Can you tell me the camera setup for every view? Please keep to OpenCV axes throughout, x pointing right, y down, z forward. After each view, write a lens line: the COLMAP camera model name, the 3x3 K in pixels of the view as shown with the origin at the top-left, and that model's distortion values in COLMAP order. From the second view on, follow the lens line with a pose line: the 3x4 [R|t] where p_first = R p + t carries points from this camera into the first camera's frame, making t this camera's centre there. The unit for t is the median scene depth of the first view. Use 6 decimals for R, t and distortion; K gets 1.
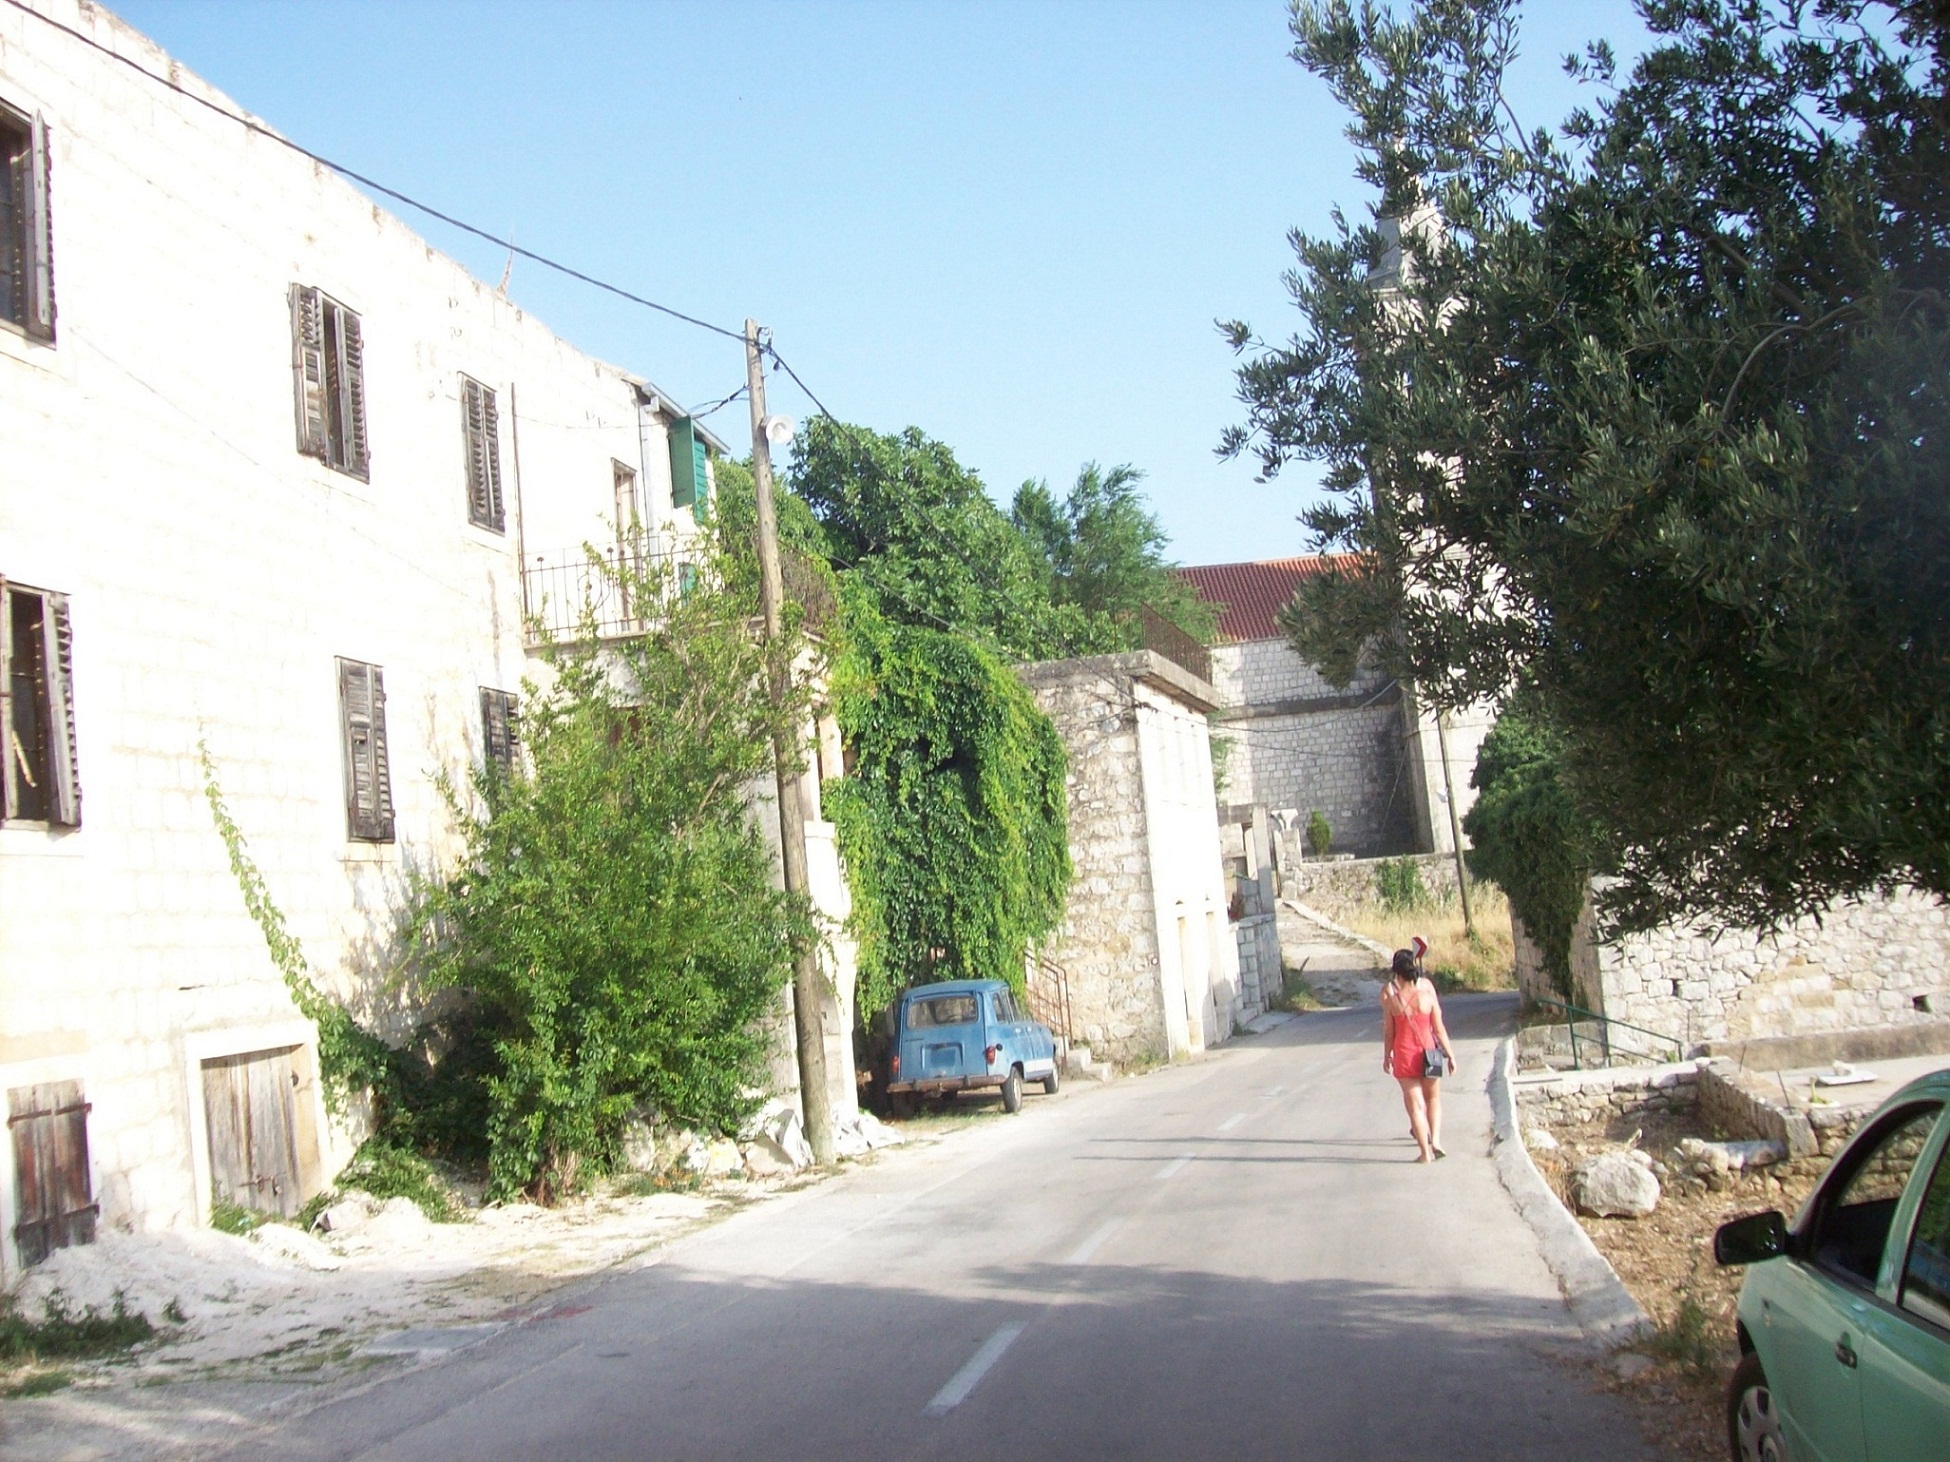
lens RADIAL K [[2093.5, 0, 964.7], [0, 2093.5, 722.6], [0, 0, 1]] dist [-0.012247, 0.000000]
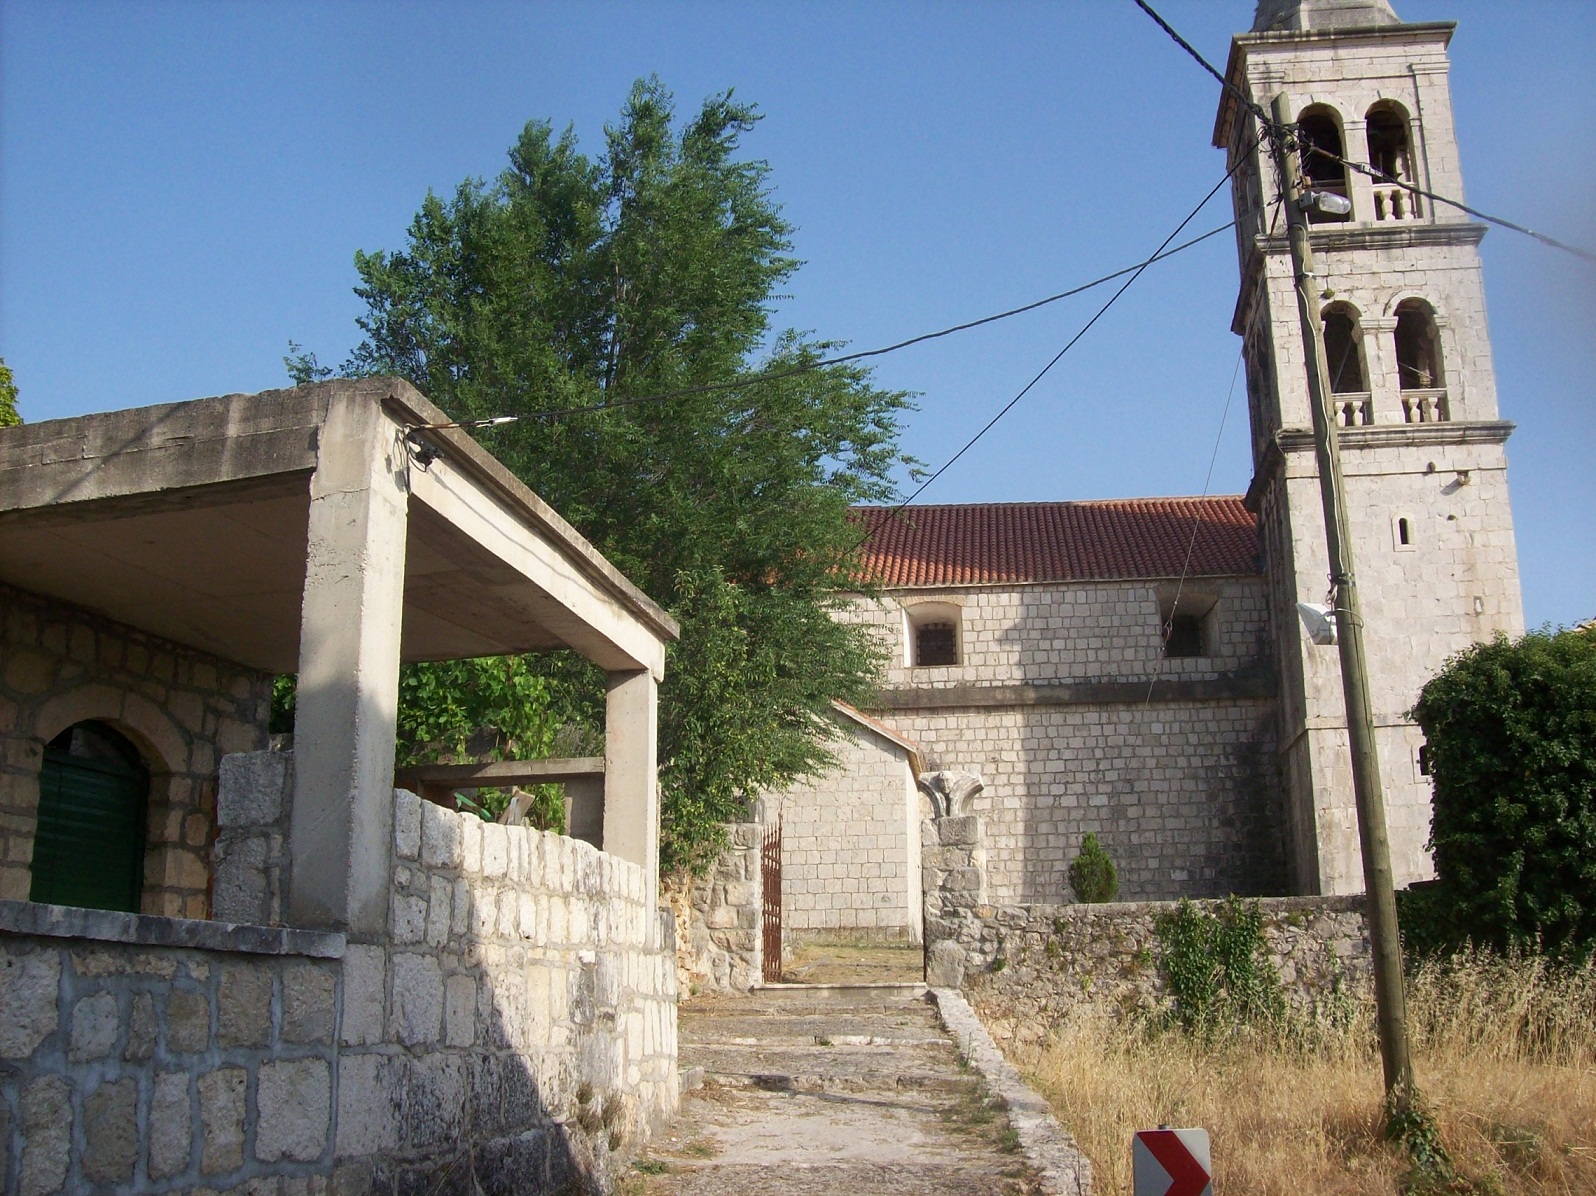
lens RADIAL K [[1713.4, 0, 811.8], [0, 1713.4, 599.7], [0, 0, 1]] dist [-0.012247, 0.000000]
pose [[0.993377, 0.066563, -0.093657, 0.118951], [-0.080315, 0.985158, -0.151699, 0.048254], [0.082170, 0.158216, 0.983980, 0.500678]]
